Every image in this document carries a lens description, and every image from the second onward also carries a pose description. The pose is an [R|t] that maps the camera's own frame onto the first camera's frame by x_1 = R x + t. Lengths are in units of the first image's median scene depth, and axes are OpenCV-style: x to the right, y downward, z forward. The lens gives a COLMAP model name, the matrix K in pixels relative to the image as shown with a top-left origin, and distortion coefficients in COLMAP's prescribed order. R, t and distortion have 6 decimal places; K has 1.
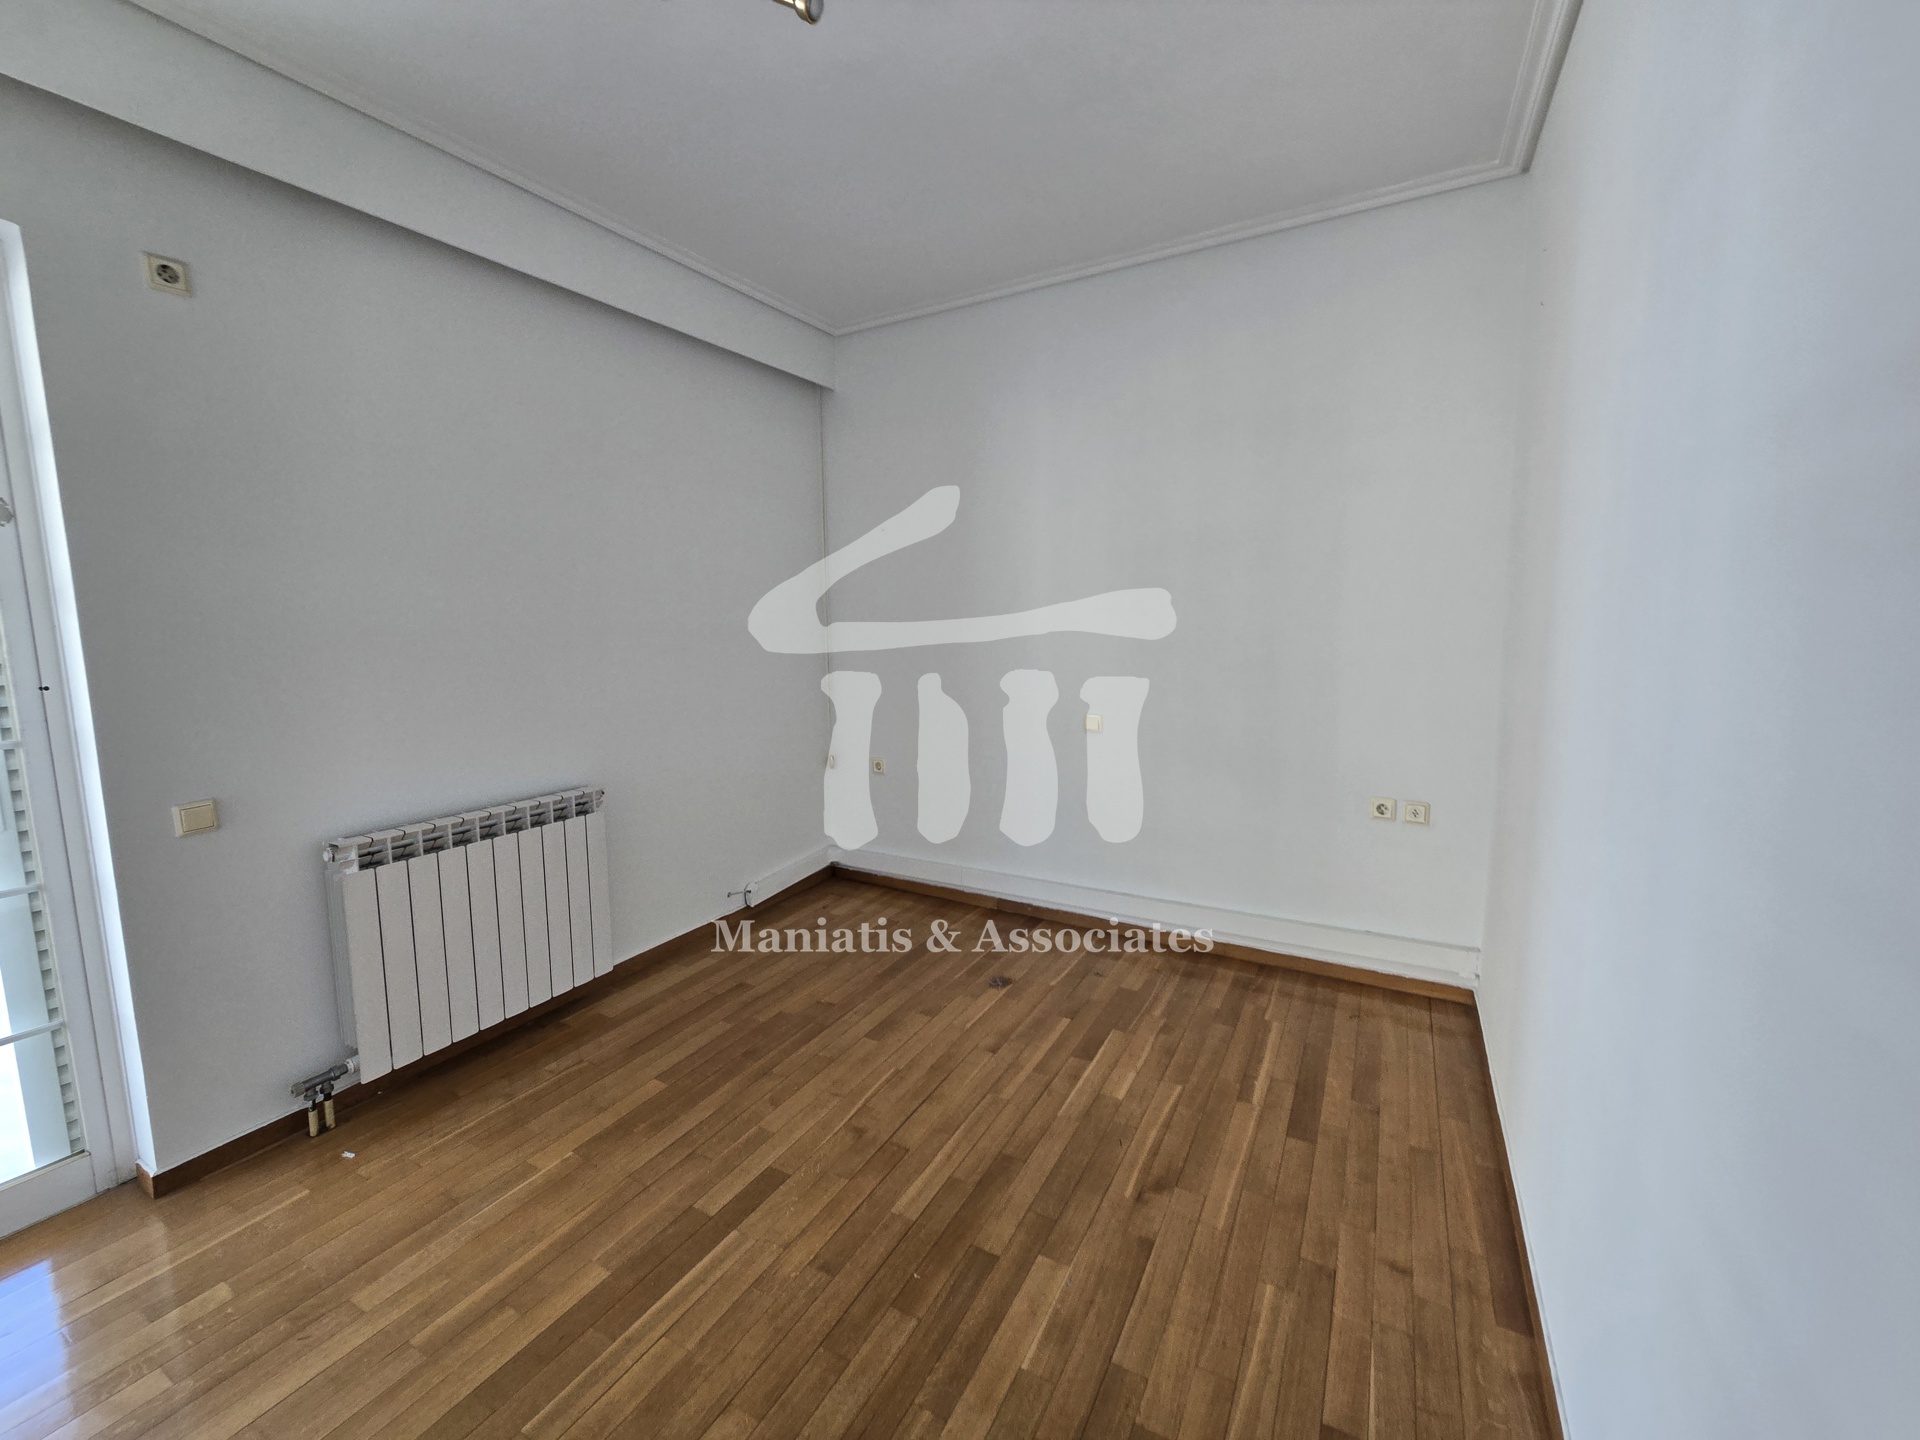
lens RADIAL K [[778.4, 0, 956.8], [0, 778.4, 701.7], [0, 0, 1]] dist [-0.000533, -0.000222]
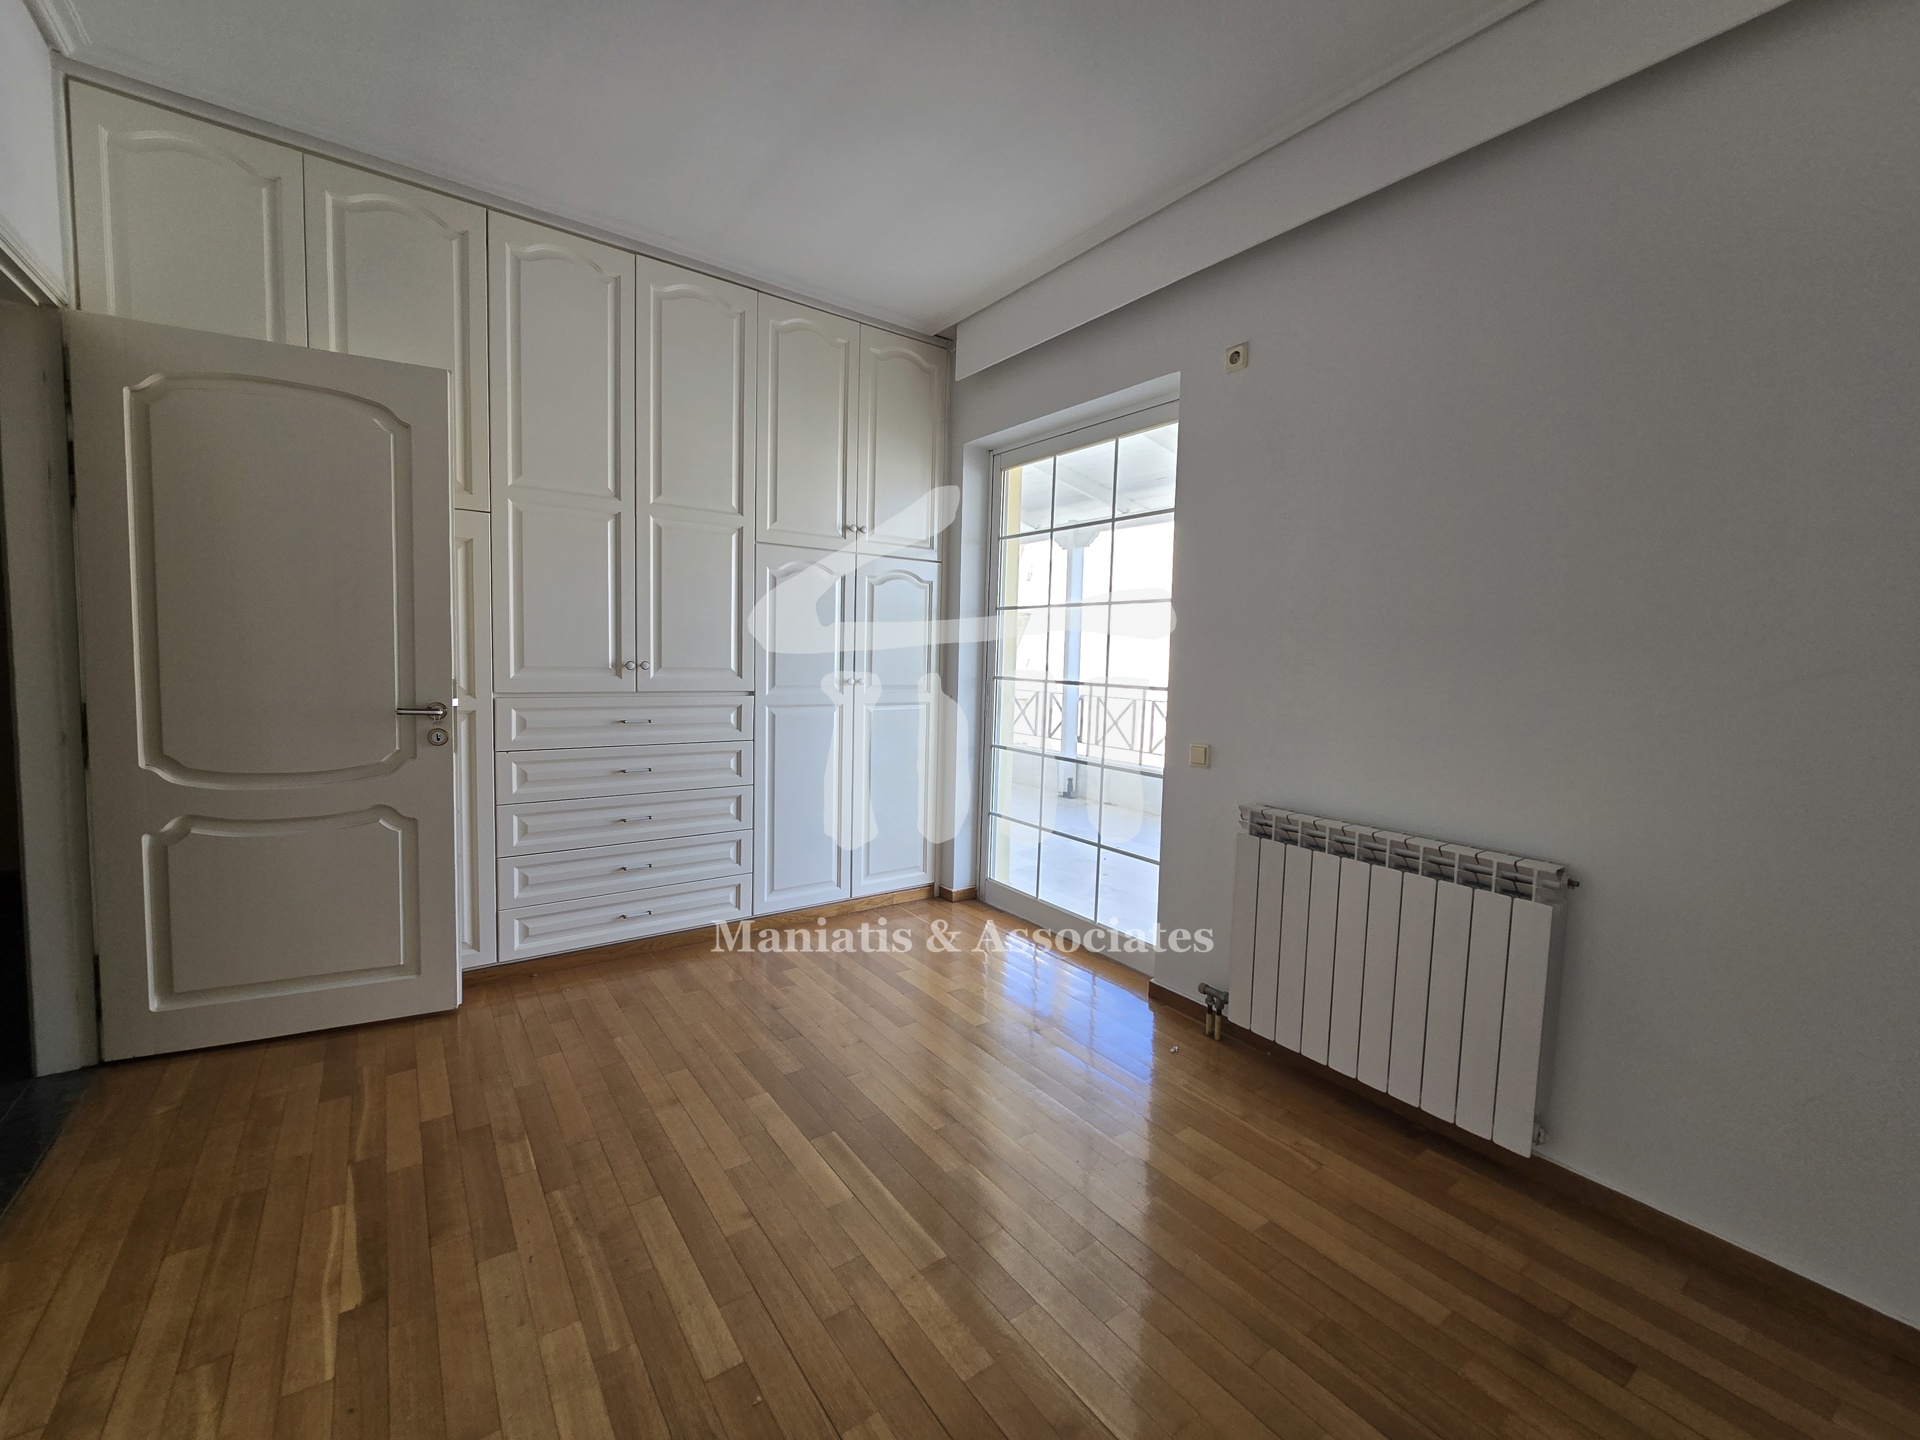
lens RADIAL K [[778.4, 0, 956.8], [0, 778.4, 701.7], [0, 0, 1]] dist [-0.000533, -0.000222]
pose [[-0.416800, 0.055740, -0.907288, 0.389262], [-0.131666, 0.983890, 0.120932, -0.044803], [0.899412, 0.169863, -0.402746, 1.007207]]
